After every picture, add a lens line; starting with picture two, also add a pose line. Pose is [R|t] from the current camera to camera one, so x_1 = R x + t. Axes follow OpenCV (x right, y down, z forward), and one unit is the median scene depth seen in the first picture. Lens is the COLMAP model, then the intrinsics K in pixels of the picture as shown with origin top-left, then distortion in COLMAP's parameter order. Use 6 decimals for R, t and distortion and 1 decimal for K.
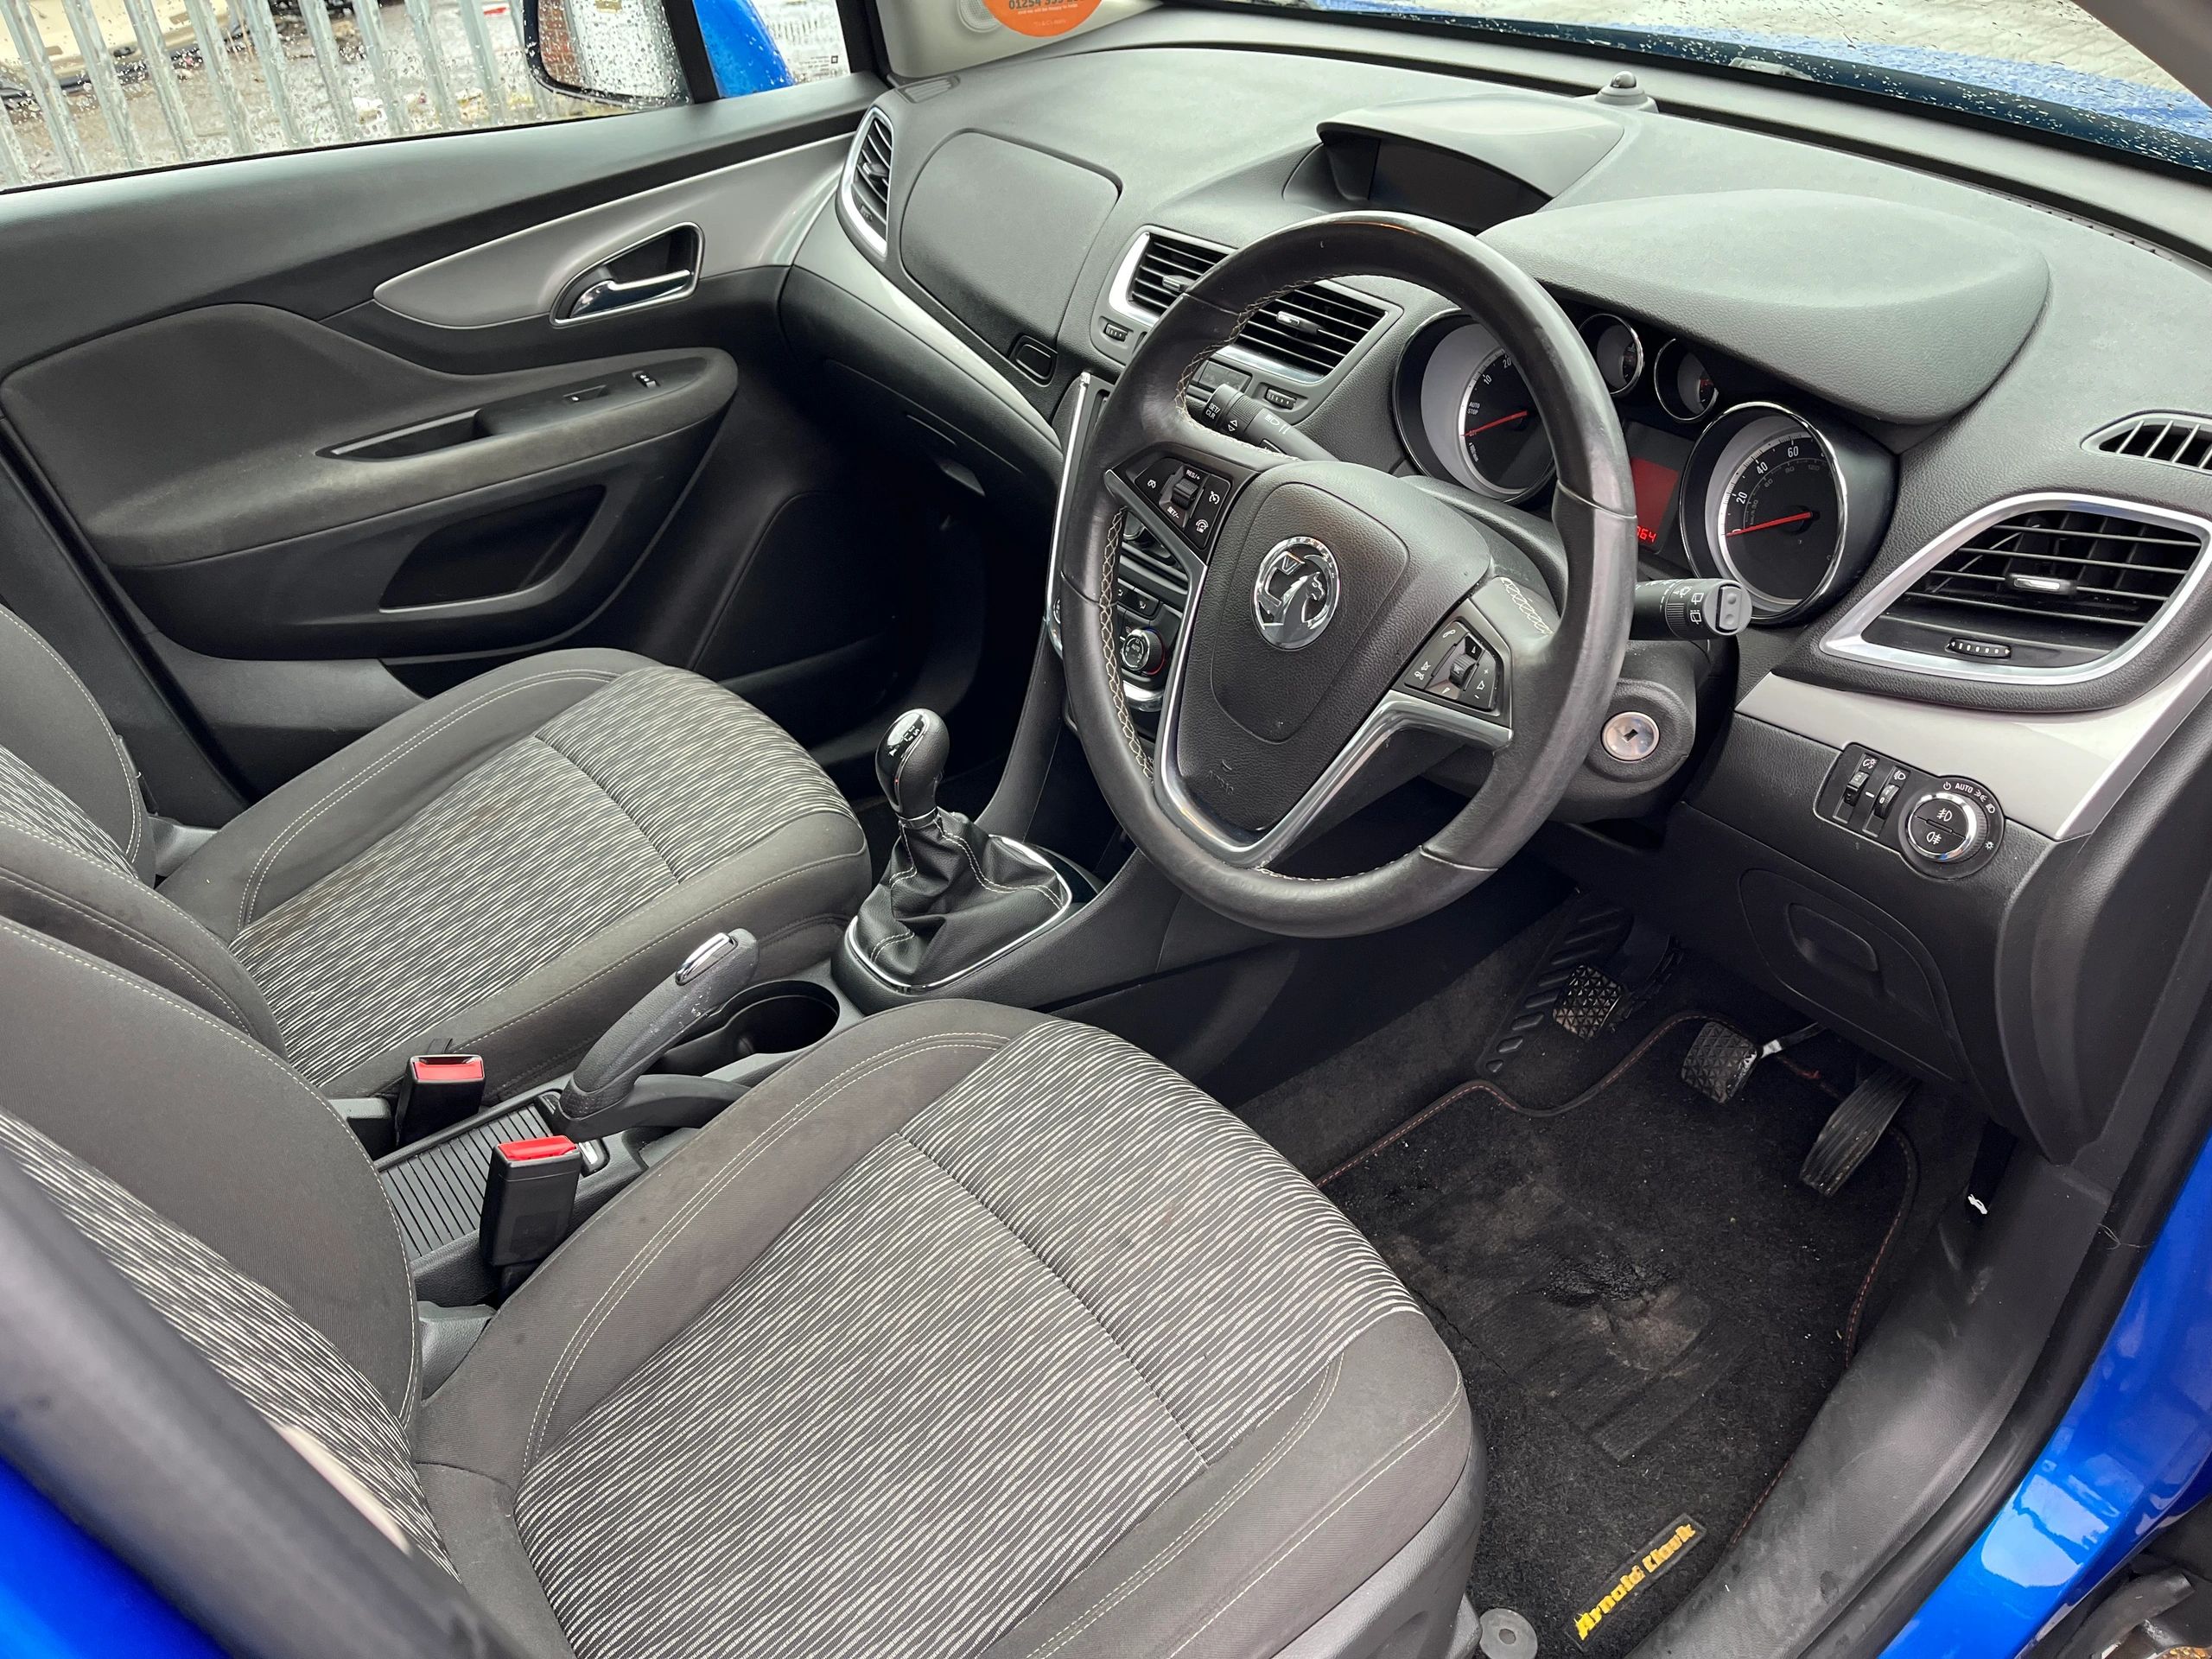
lens RADIAL K [[1676.6, 0, 1100.6], [0, 1676.6, 830.9], [0, 0, 1]] dist [0.076655, -0.105352]
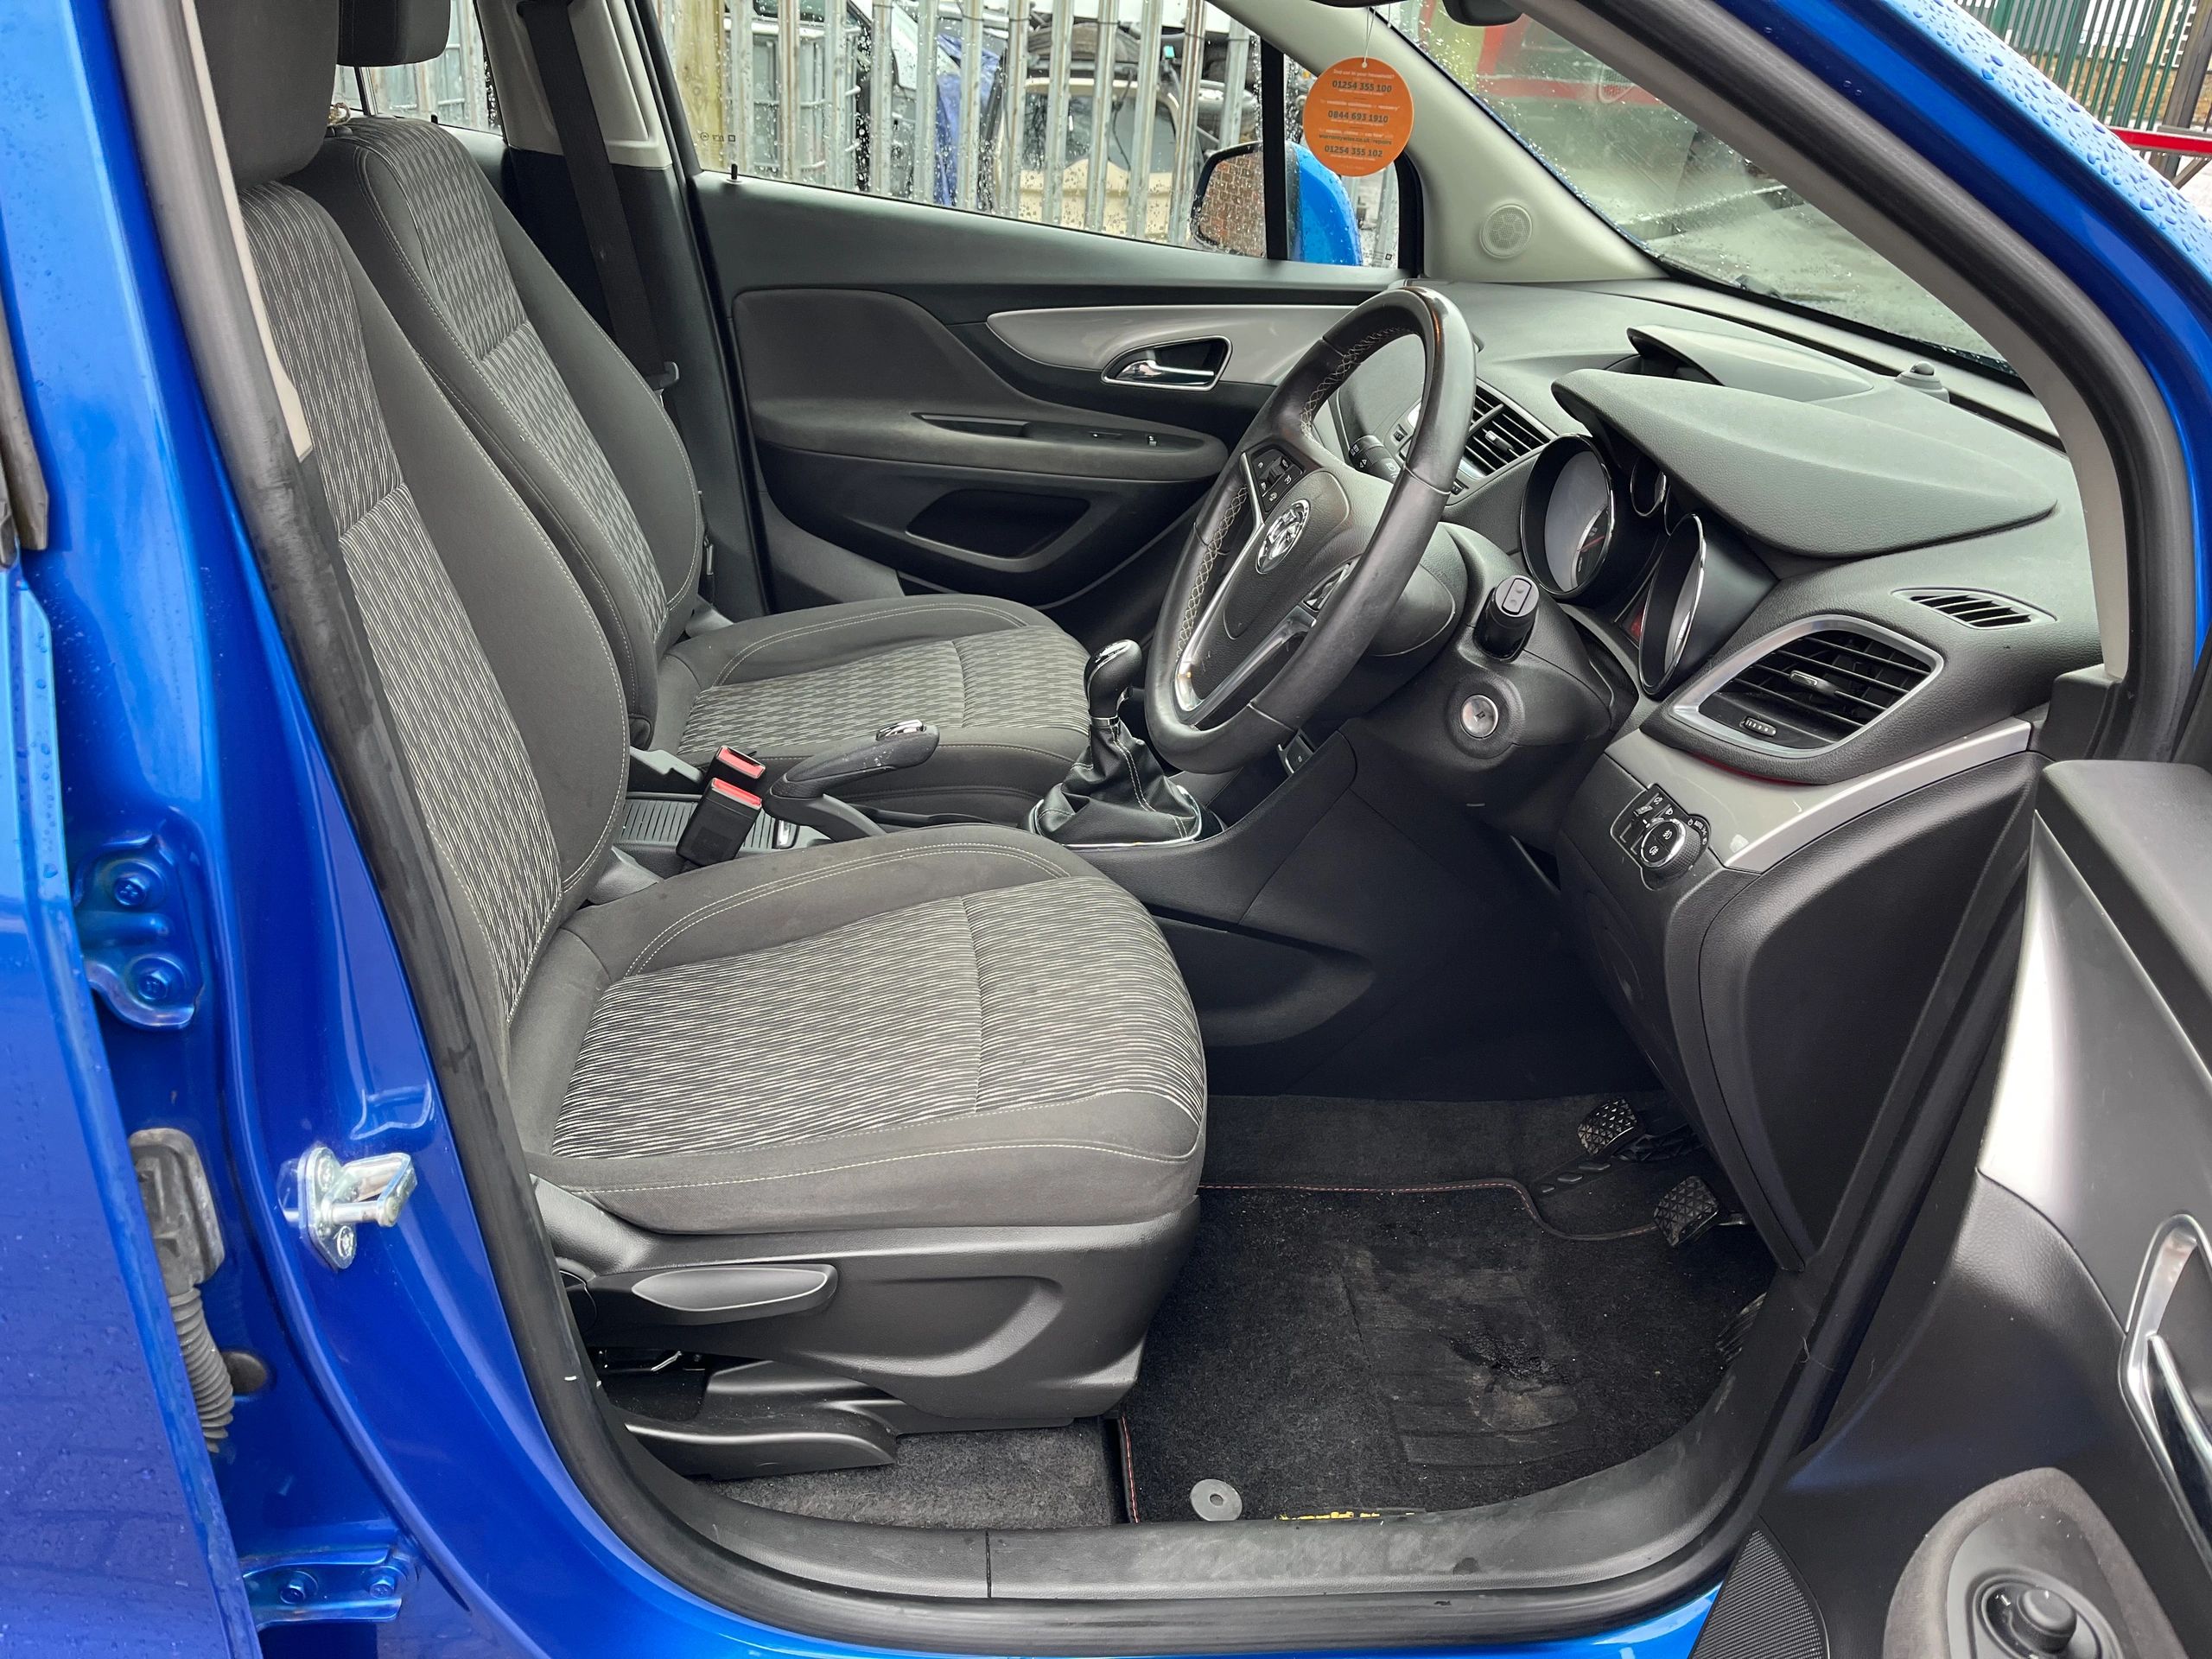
lens RADIAL K [[1663.4, 0, 1102.6], [0, 1663.4, 818.4], [0, 0, 1]] dist [0.083625, -0.096802]
pose [[0.848143, 0.347714, -0.399686, 0.399410], [-0.412984, 0.906502, -0.087735, 0.160289], [0.331809, 0.239476, 0.912444, -0.147989]]
